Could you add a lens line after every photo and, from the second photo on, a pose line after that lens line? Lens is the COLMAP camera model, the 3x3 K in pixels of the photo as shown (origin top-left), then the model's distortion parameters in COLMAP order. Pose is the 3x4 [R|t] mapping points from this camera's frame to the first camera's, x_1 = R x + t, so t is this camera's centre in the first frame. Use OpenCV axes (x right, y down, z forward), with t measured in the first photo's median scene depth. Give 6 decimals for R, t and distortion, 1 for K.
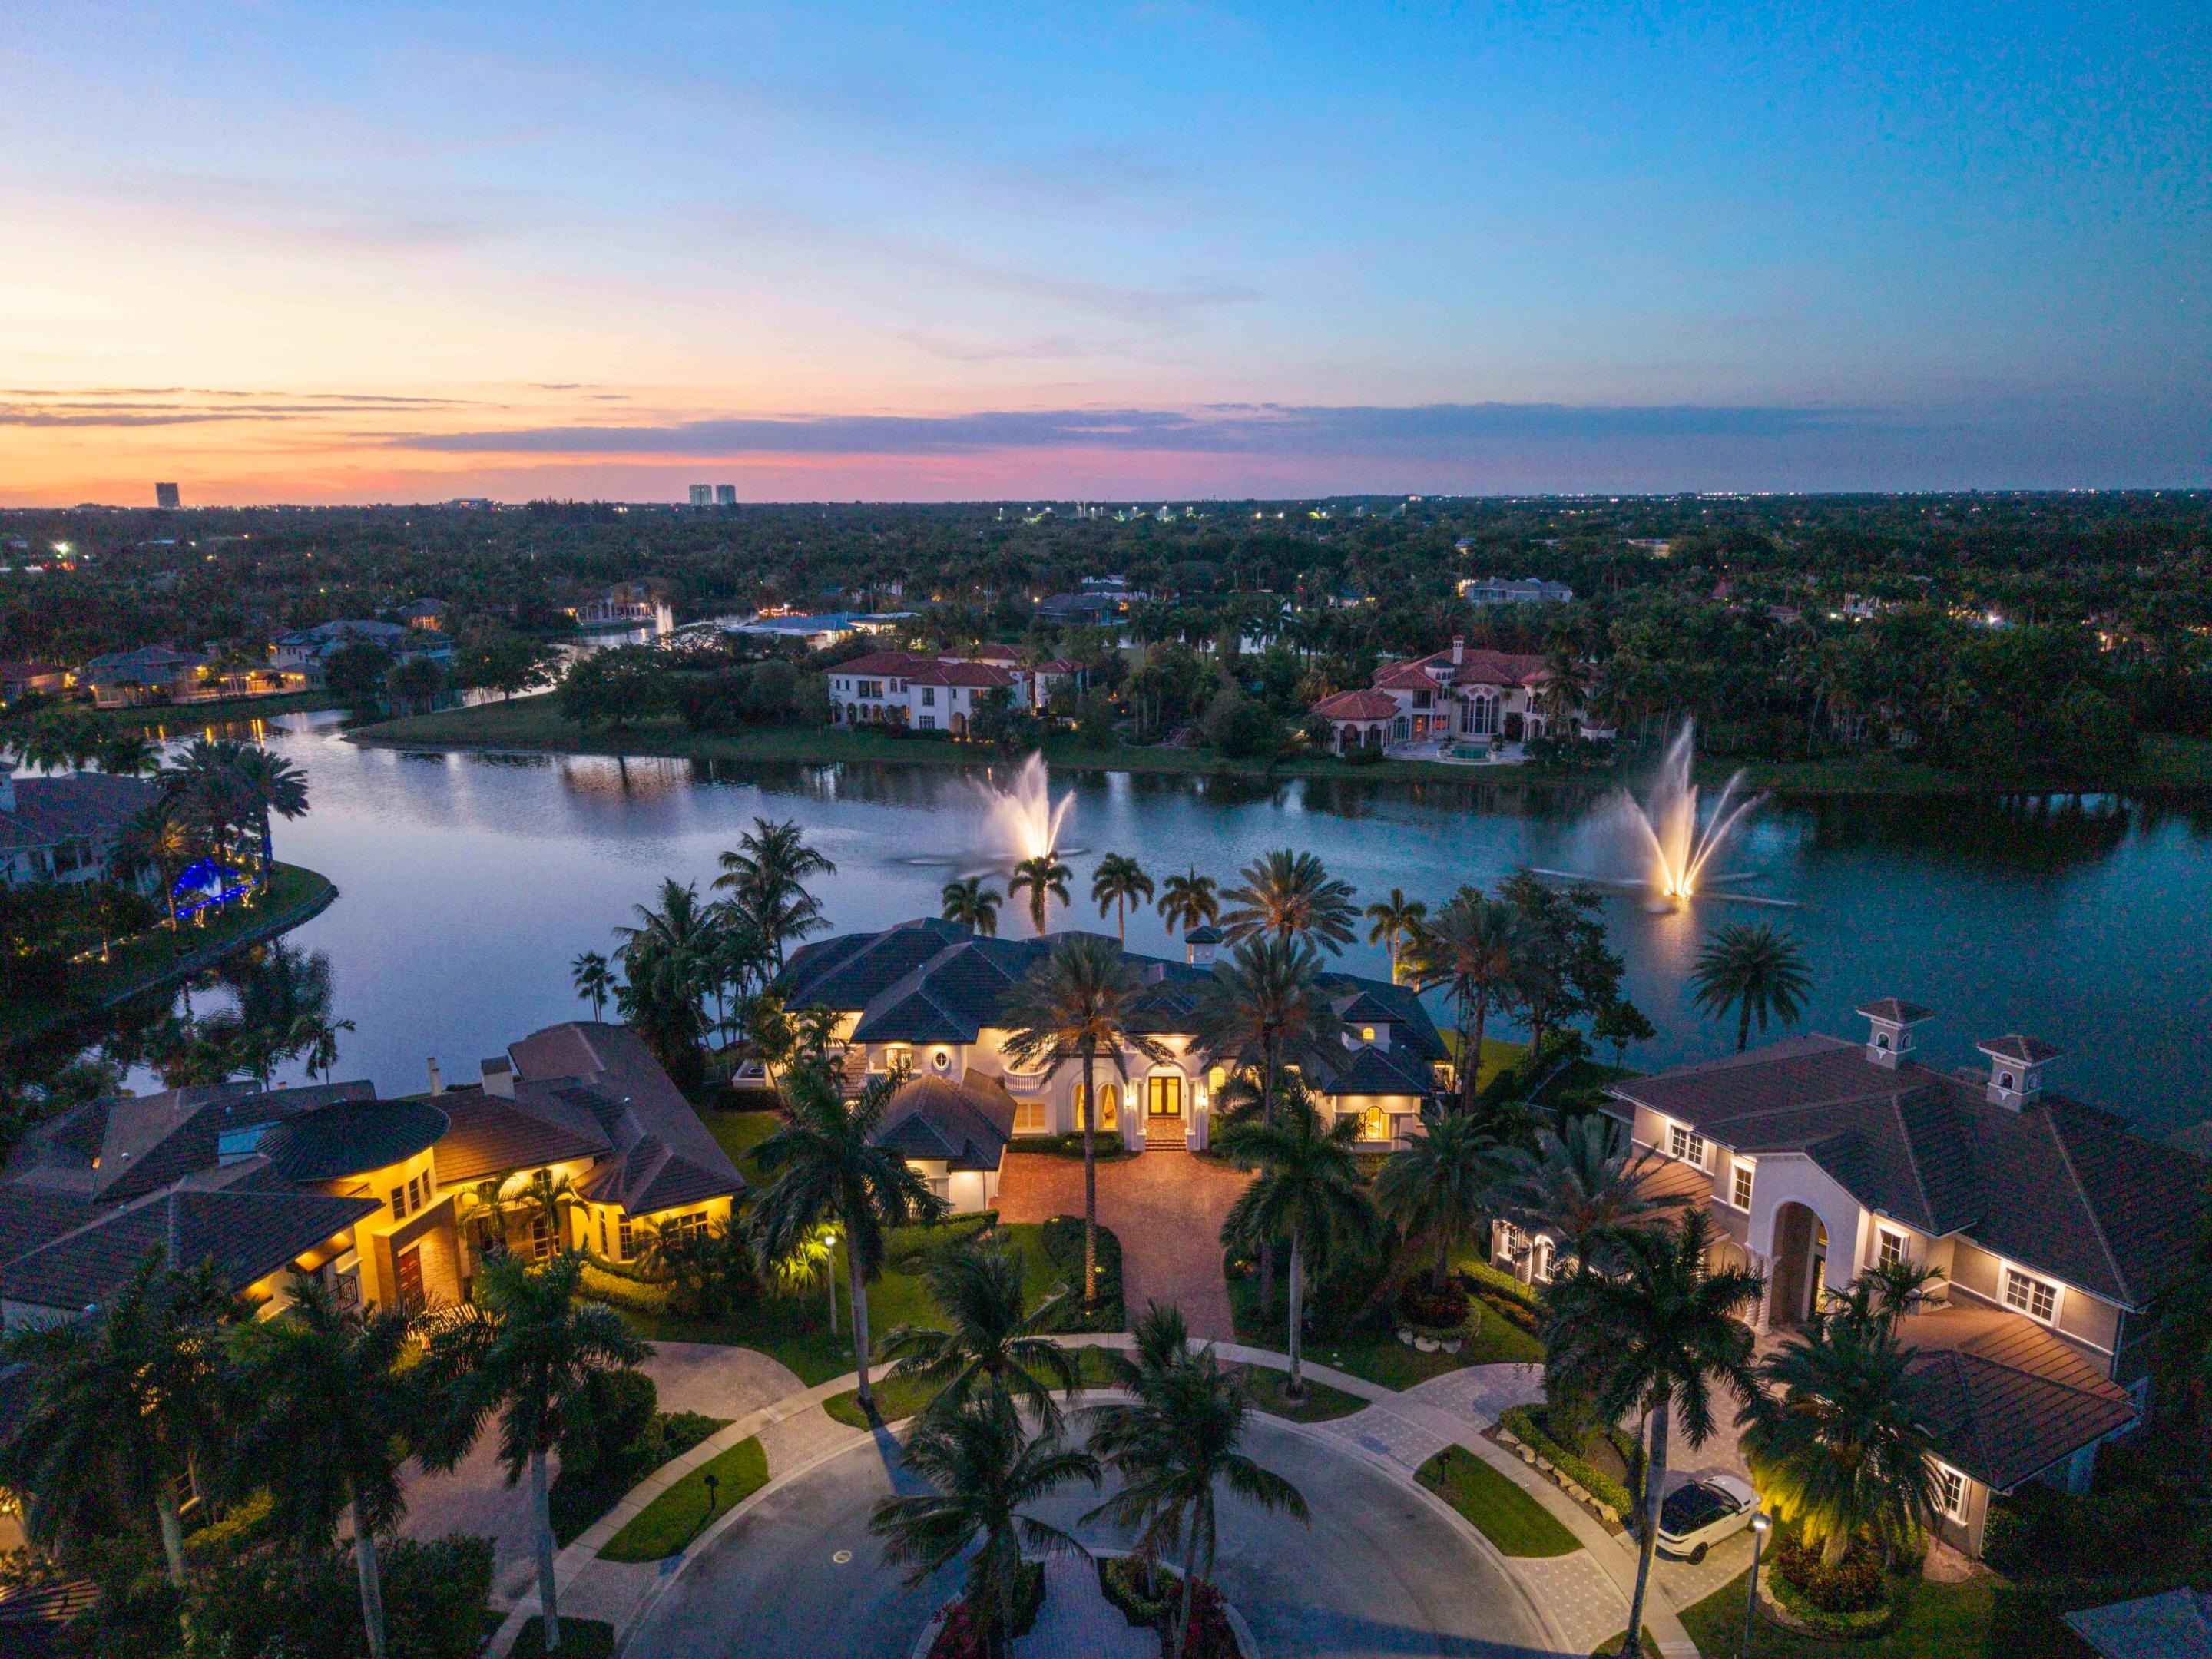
lens RADIAL K [[1556.8, 0, 1114.5], [0, 1556.8, 826.1], [0, 0, 1]] dist [0.029924, -0.041794]
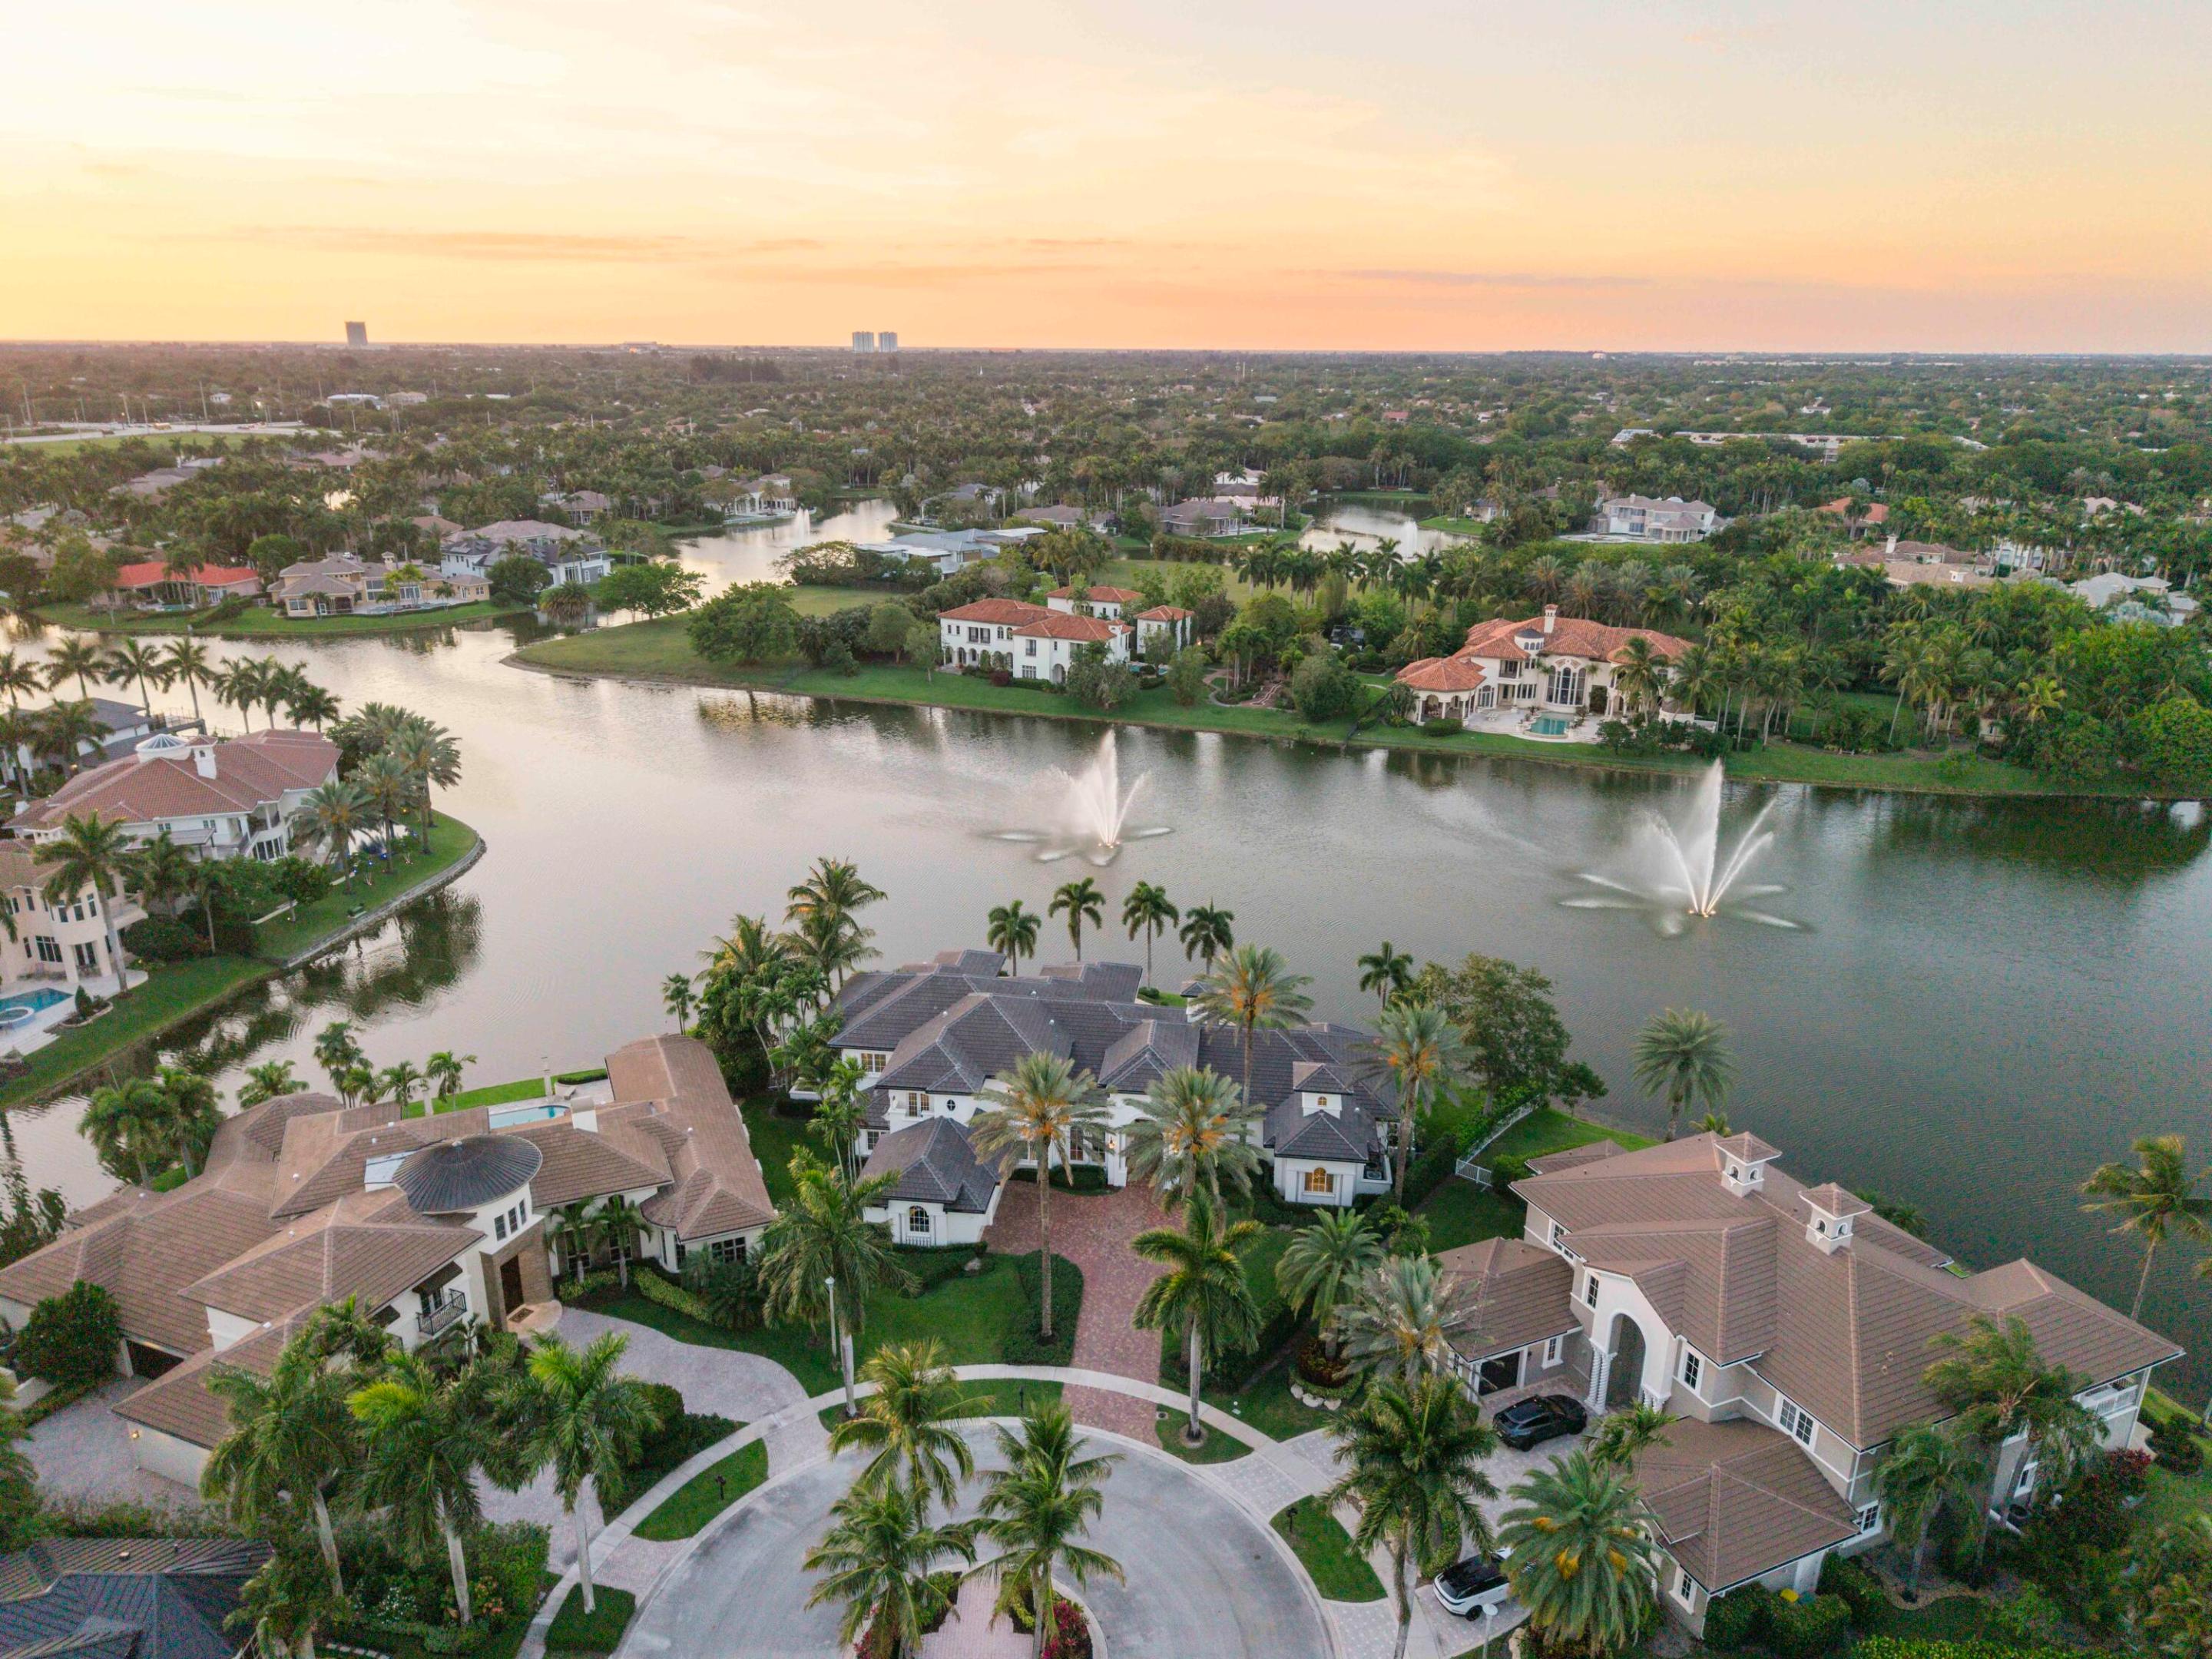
lens RADIAL K [[1568.0, 0, 1109.5], [0, 1568.0, 834.1], [0, 0, 1]] dist [0.011777, -0.009035]
pose [[0.994101, 0.046292, -0.098081, 0.046736], [-0.036435, 0.994319, 0.100011, -0.072254], [0.102154, -0.095848, 0.990140, -0.058575]]
